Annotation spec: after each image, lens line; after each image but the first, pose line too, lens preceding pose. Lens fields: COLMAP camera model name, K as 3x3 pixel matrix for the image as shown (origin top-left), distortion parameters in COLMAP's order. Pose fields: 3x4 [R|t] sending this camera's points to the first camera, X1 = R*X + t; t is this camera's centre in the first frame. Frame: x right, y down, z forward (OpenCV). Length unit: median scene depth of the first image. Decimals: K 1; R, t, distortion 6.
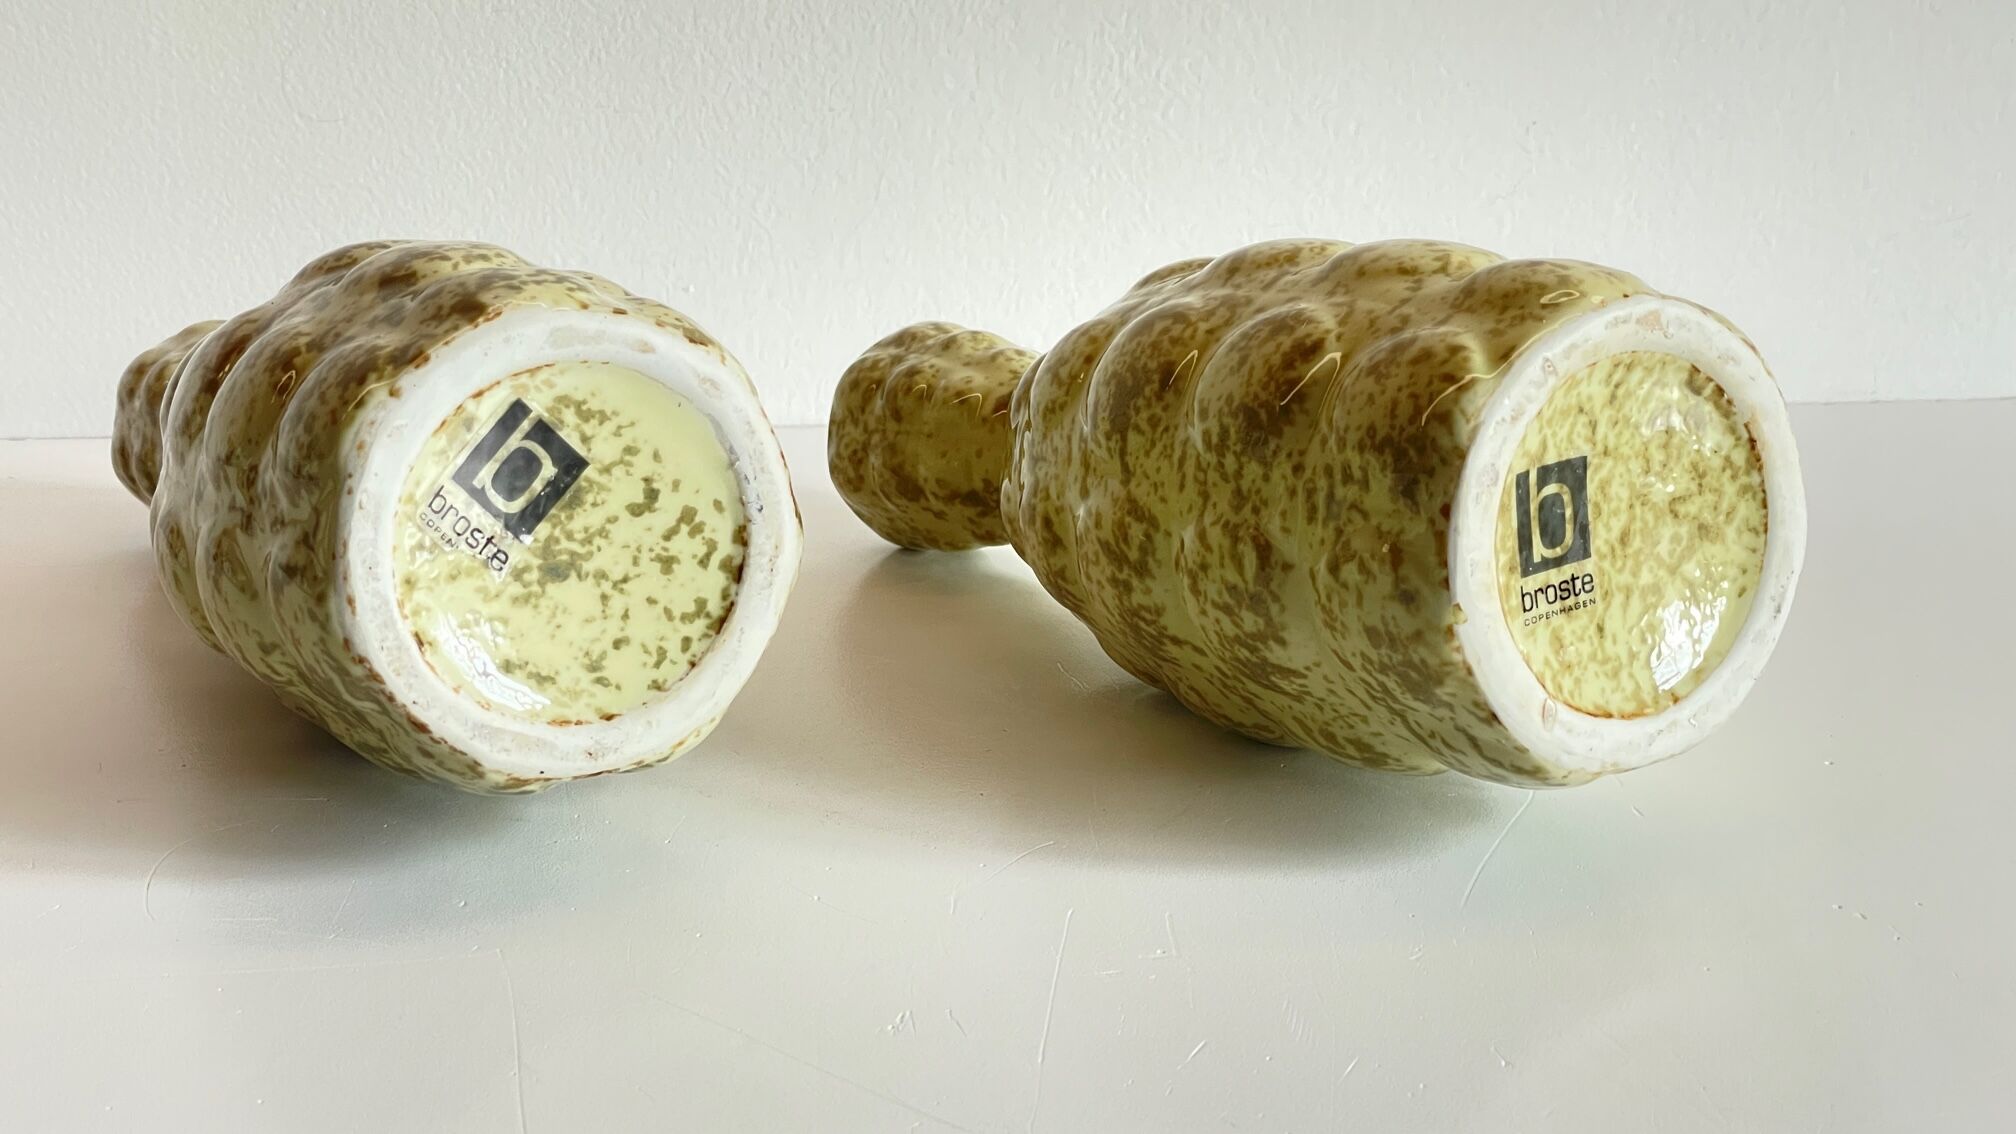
lens RADIAL K [[3169.7, 0, 1008.0], [0, 3169.7, 567.0], [0, 0, 1]] dist [-0.004861, 0.091076]
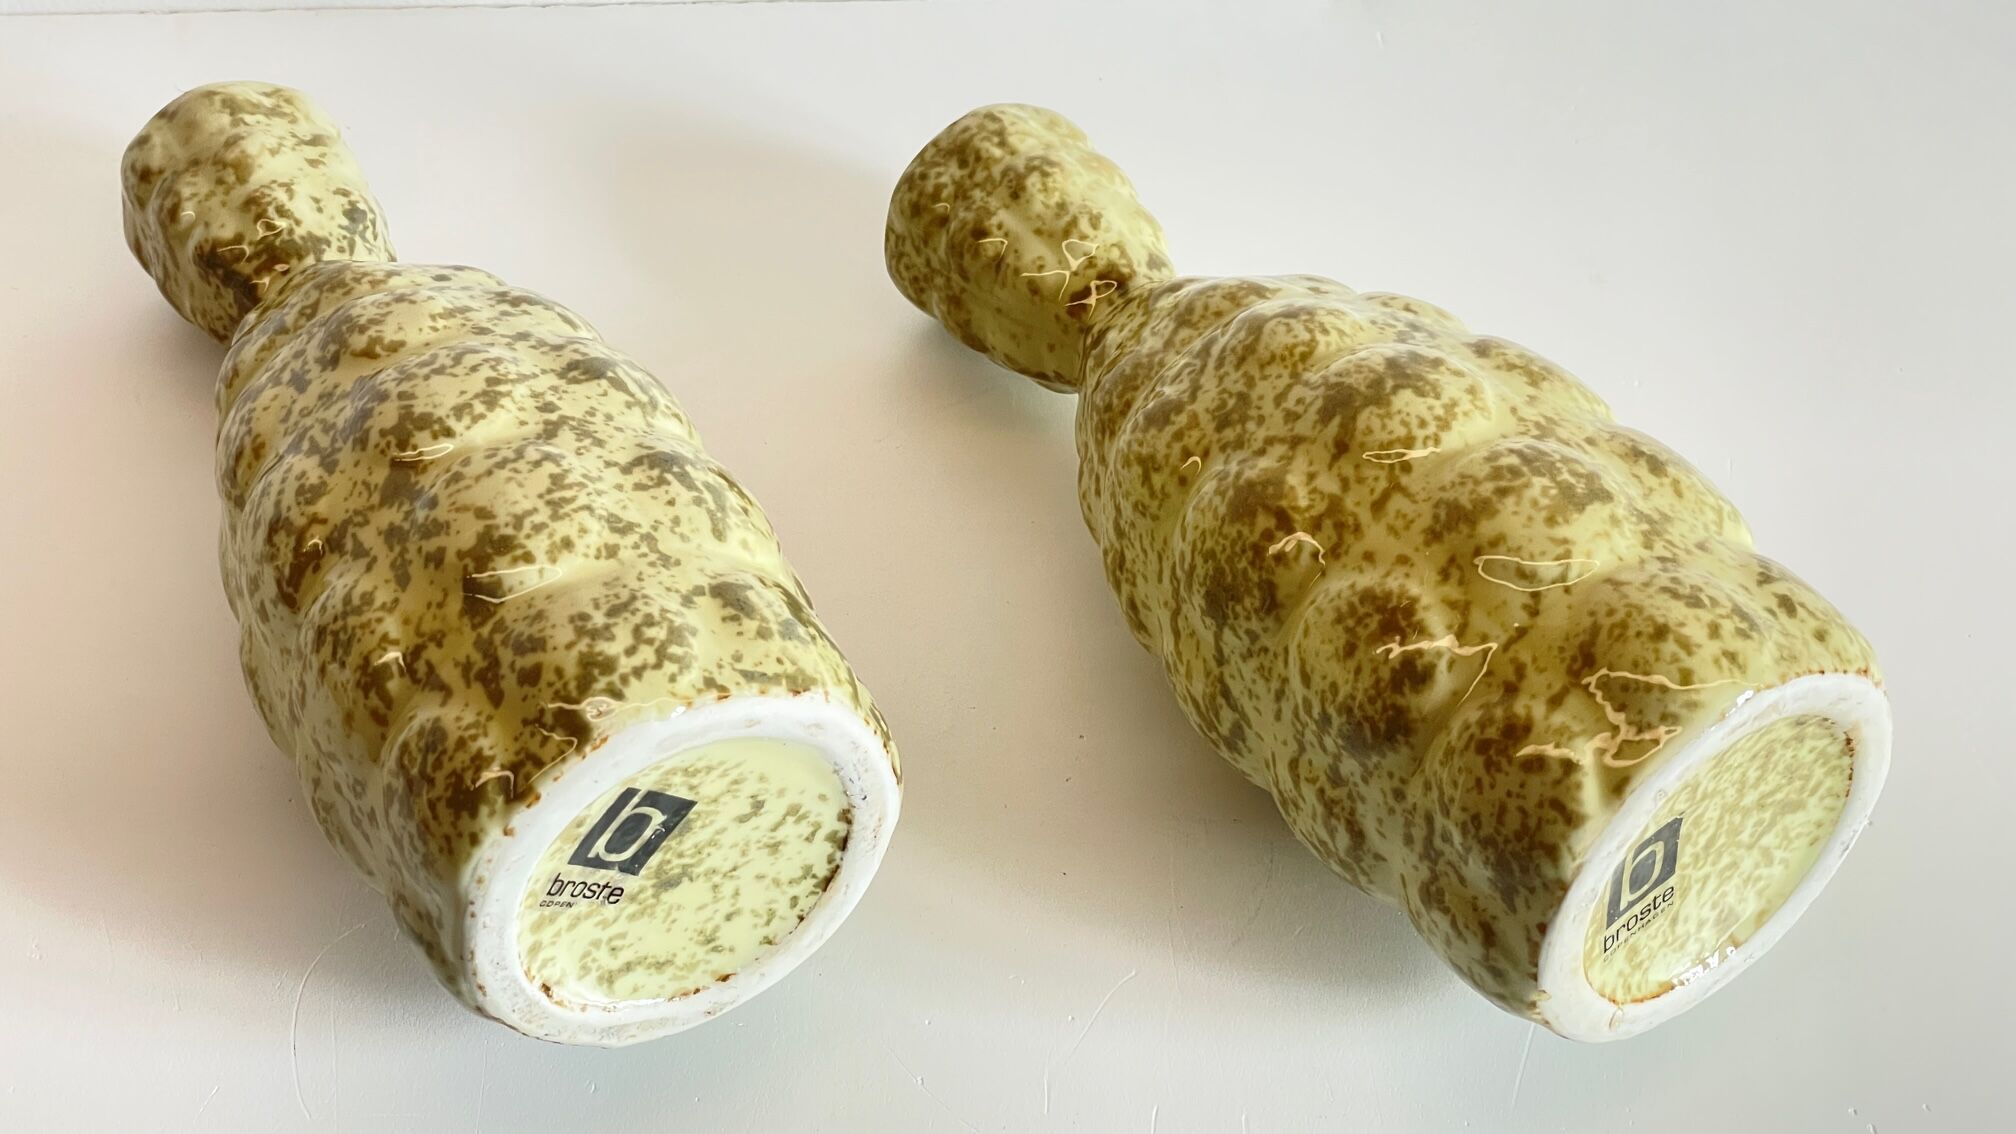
lens RADIAL K [[3169.7, 0, 1008.0], [0, 3169.7, 567.0], [0, 0, 1]] dist [-0.004861, 0.091076]
pose [[0.999636, 0.000433, 0.026967, -0.060287], [-0.015929, 0.816333, 0.577362, -0.670909], [-0.021764, -0.577581, 0.816043, 0.218718]]
